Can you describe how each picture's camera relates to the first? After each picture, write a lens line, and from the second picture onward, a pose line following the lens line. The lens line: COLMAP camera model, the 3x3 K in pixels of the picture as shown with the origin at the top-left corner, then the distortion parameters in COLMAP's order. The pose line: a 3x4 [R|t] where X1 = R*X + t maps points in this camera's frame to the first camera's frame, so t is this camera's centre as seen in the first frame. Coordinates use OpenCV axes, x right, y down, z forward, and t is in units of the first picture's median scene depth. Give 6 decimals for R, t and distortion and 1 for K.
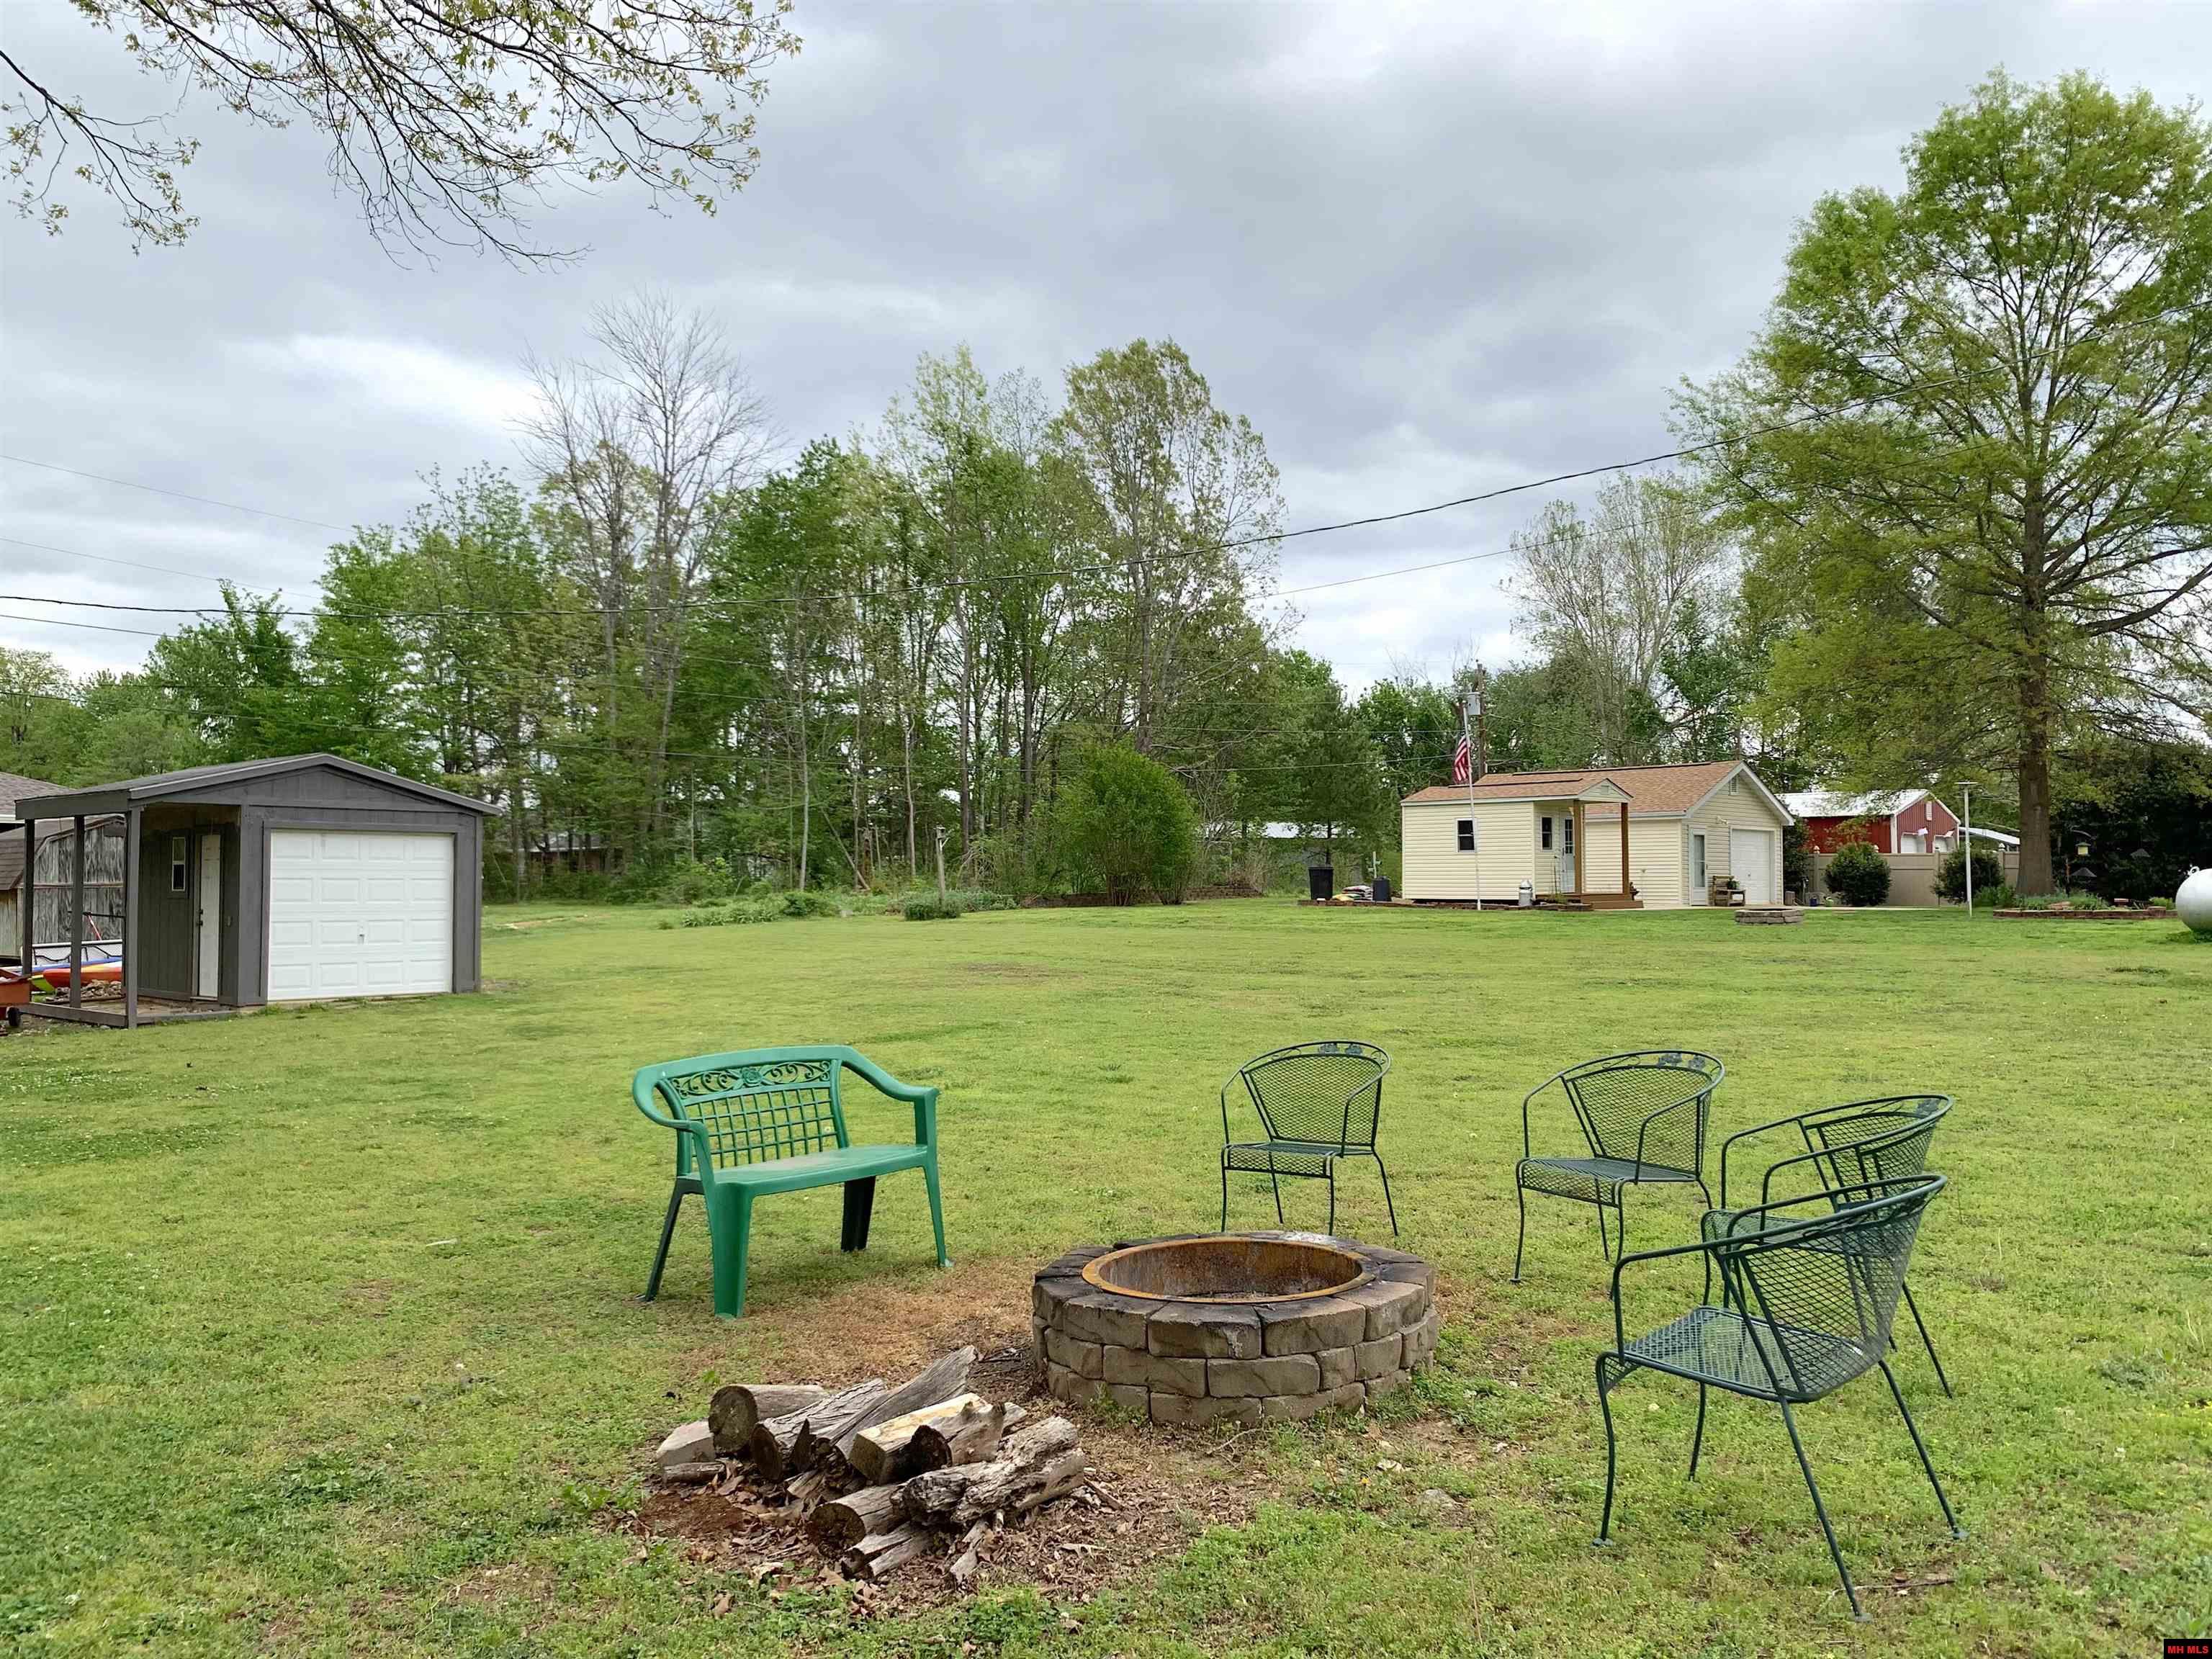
lens RADIAL K [[1695.1, 0, 1102.9], [0, 1695.1, 859.5], [0, 0, 1]] dist [0.015431, -0.016089]
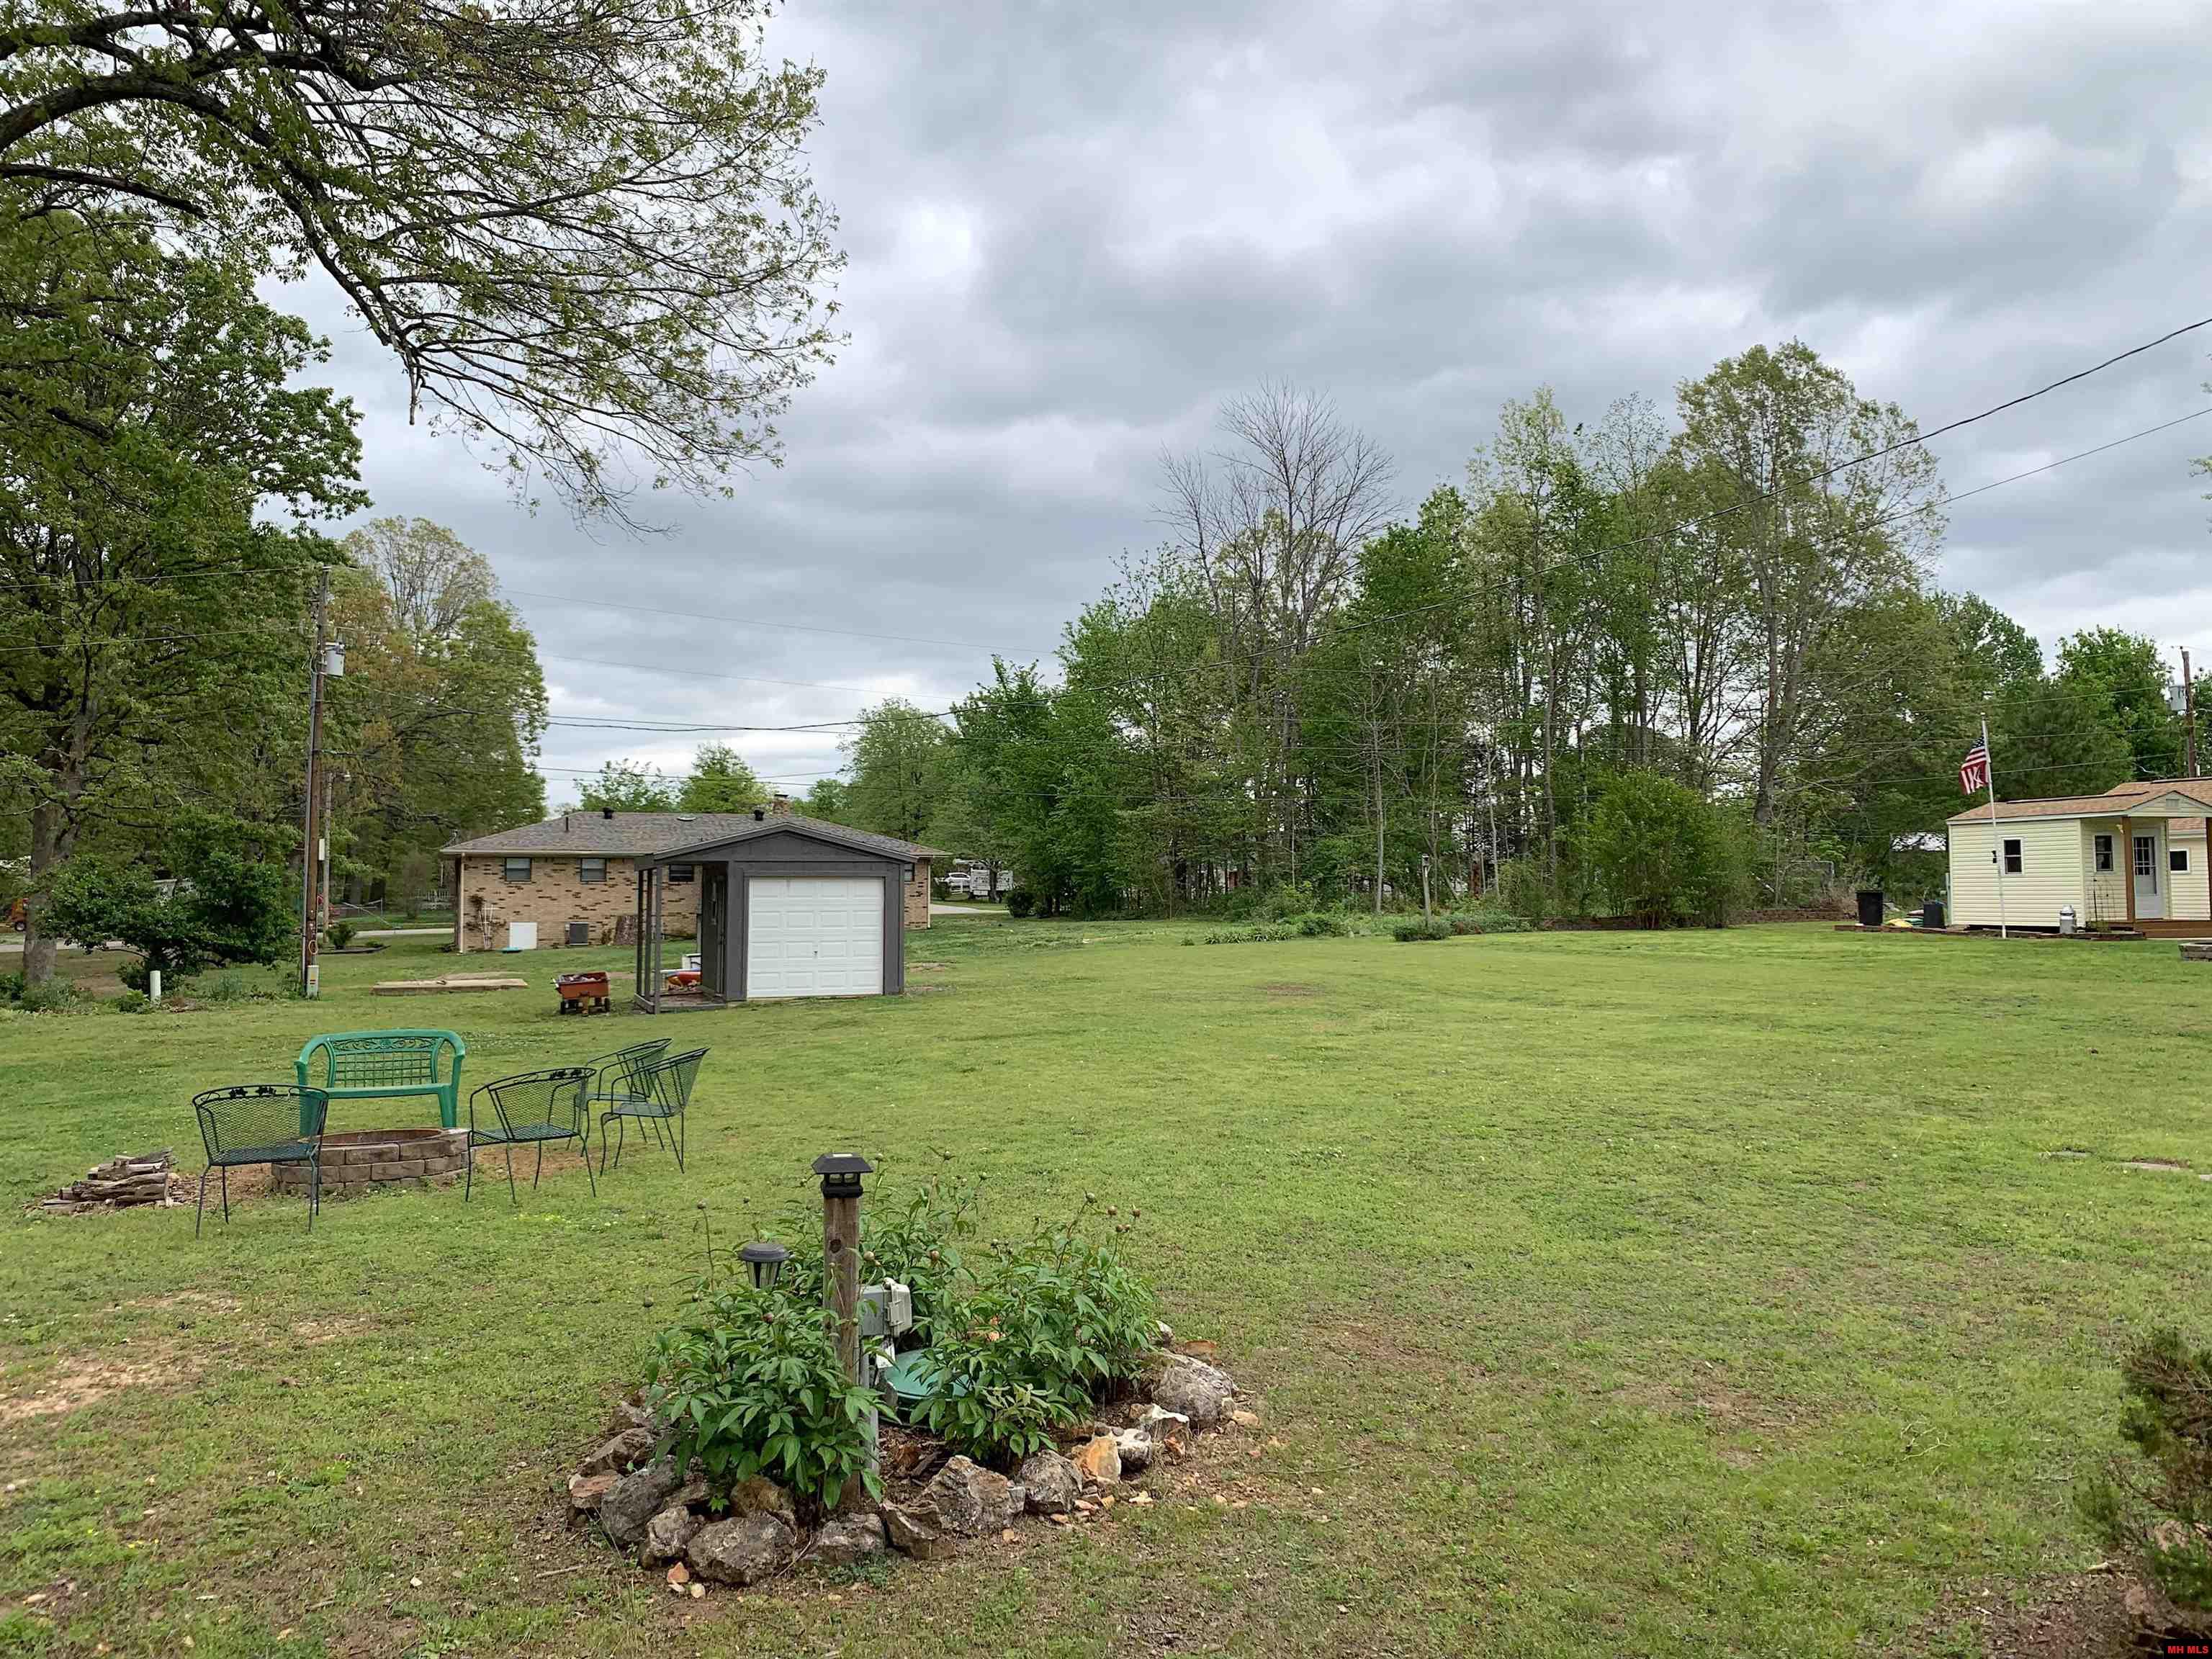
lens RADIAL K [[1722.8, 0, 1103.4], [0, 1722.8, 738.9], [0, 0, 1]] dist [0.043799, -0.007462]
pose [[0.862815, -0.046636, -0.503364, 0.250889], [0.009675, 0.997077, -0.075794, -0.010181], [0.505427, 0.060527, 0.860744, -0.054224]]
